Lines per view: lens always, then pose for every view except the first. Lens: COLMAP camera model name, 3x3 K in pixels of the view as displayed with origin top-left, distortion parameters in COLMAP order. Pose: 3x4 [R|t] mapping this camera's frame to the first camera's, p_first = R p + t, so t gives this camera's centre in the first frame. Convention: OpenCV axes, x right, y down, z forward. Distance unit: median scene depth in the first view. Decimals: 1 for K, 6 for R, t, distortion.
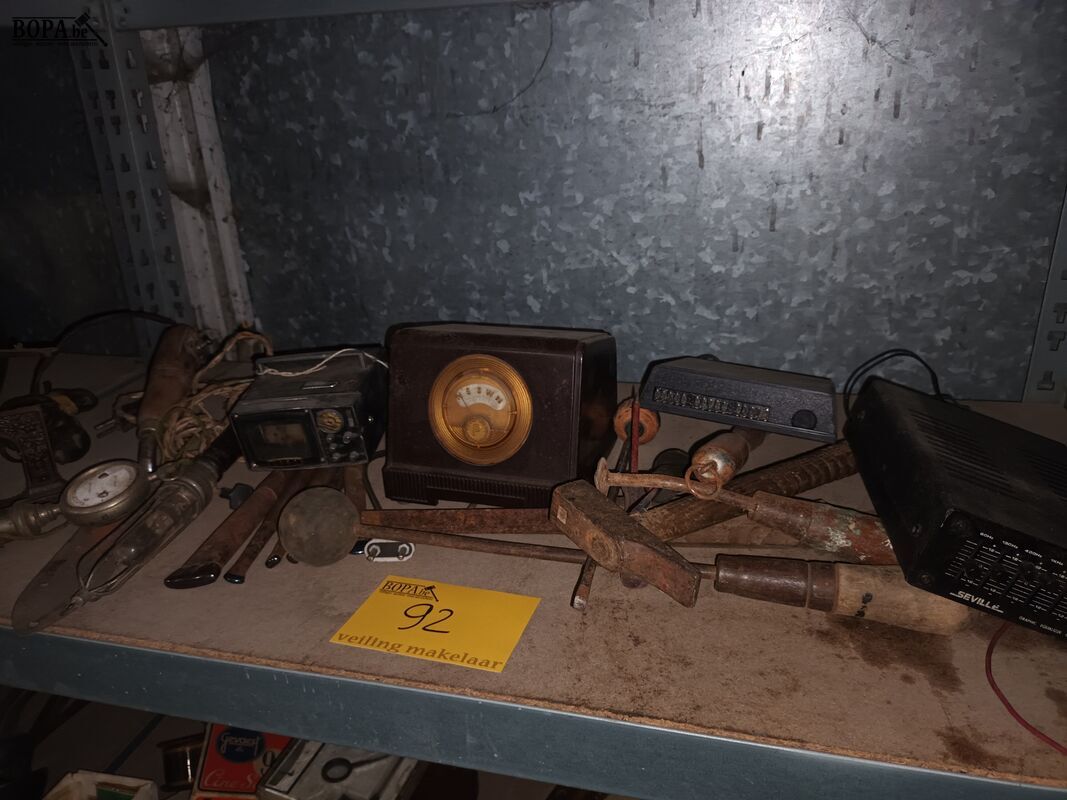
lens RADIAL K [[786.6, 0, 533.5], [0, 786.6, 400.0], [0, 0, 1]] dist [0.006659, -0.064838]
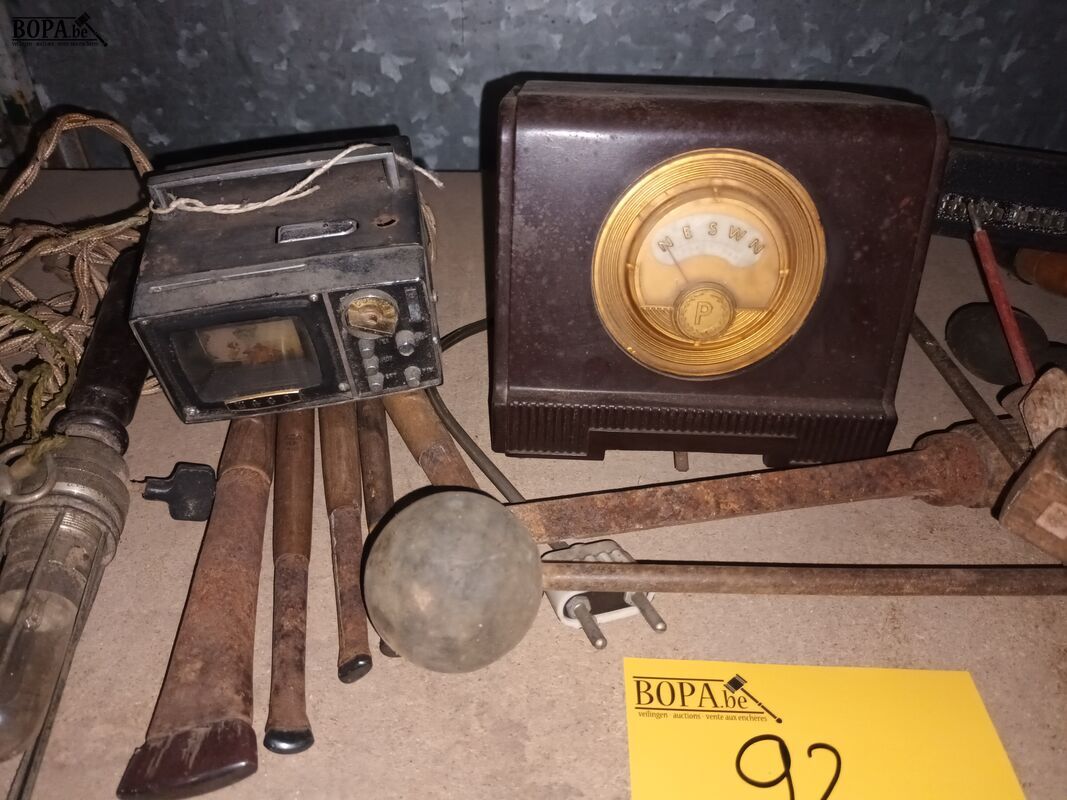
lens RADIAL K [[812.6, 0, 531.8], [0, 812.6, 413.6], [0, 0, 1]] dist [-0.005112, -0.011048]
pose [[0.967361, -0.121917, 0.222145, -0.202247], [0.052541, 0.954104, 0.294832, -0.038203], [-0.247894, -0.273537, 0.929369, 0.373887]]
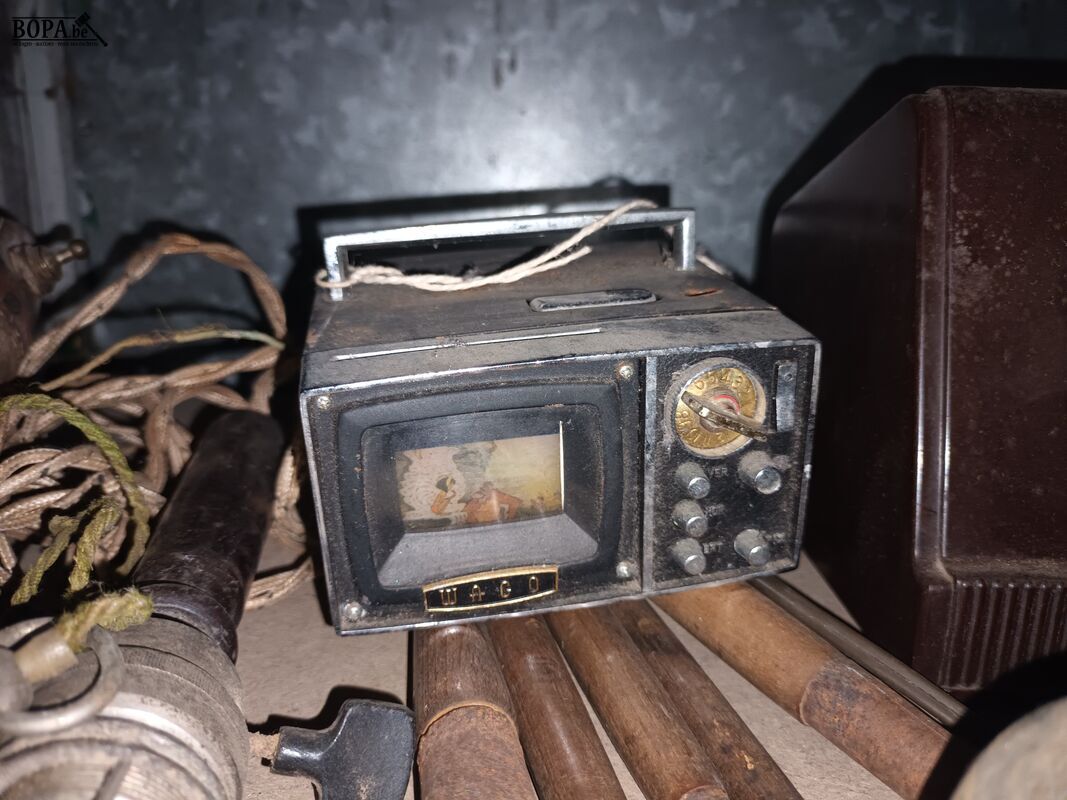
lens RADIAL K [[839.6, 0, 533.5], [0, 839.6, 400.0], [0, 0, 1]] dist [0.008705, -0.078021]
pose [[0.963069, -0.015446, 0.268813, -0.282259], [0.057194, 0.987306, -0.148178, 0.044743], [-0.263111, 0.158080, 0.951726, 0.545053]]
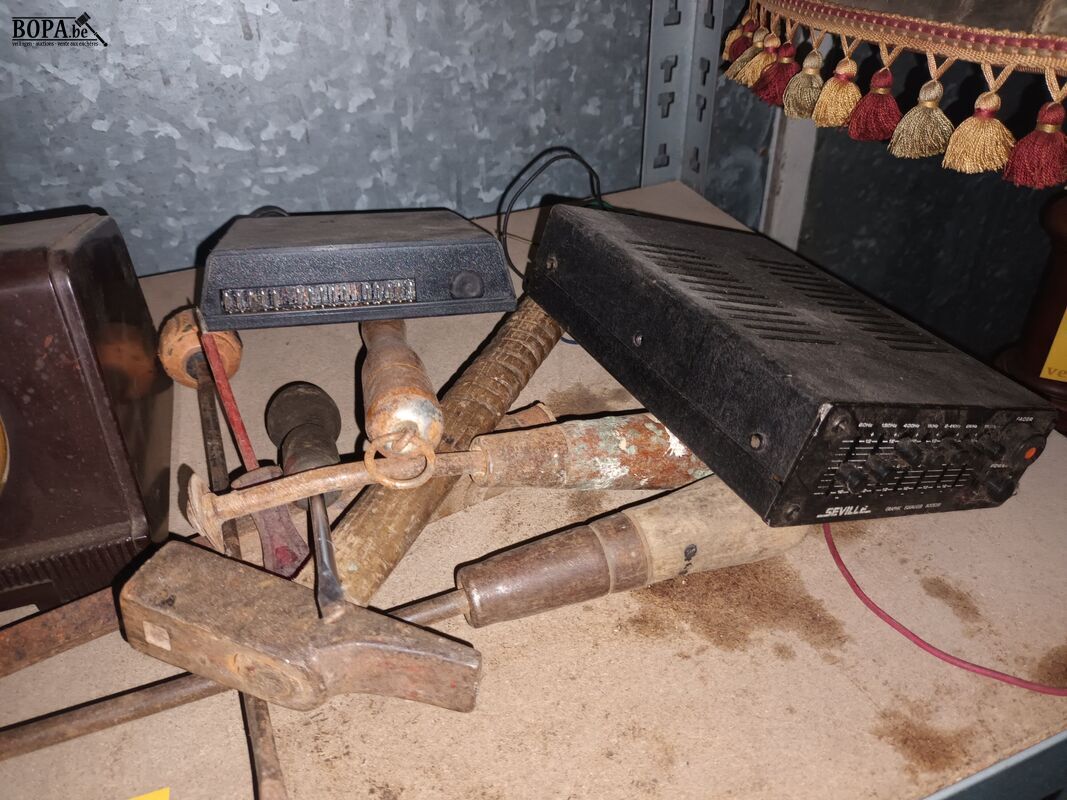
lens RADIAL K [[812.6, 0, 531.8], [0, 812.6, 413.6], [0, 0, 1]] dist [-0.005112, -0.011048]
pose [[0.808725, -0.331655, 0.485766, 0.014842], [0.212410, 0.934815, 0.284611, -0.039825], [-0.548494, -0.126991, 0.826455, 0.277972]]
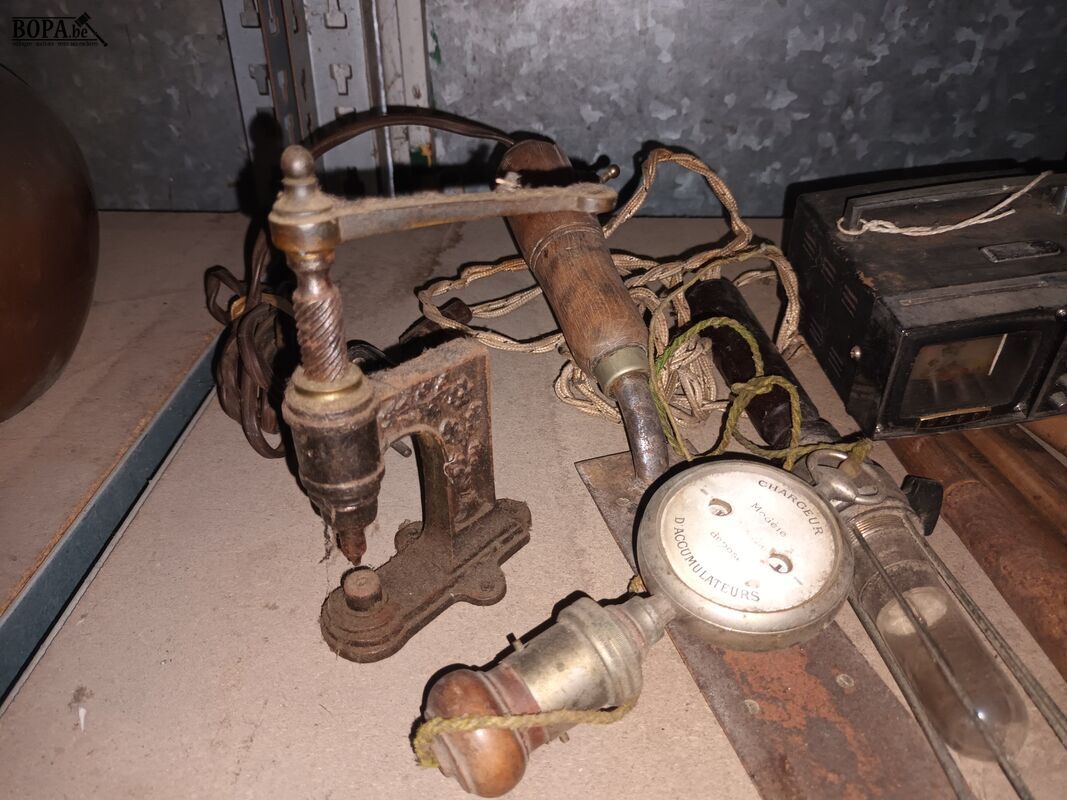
lens RADIAL K [[812.6, 0, 531.8], [0, 812.6, 413.6], [0, 0, 1]] dist [-0.005112, -0.011048]
pose [[0.980156, -0.085545, 0.178820, -0.494173], [0.047781, 0.977448, 0.205699, -0.028771], [-0.192384, -0.193073, 0.962139, 0.430048]]
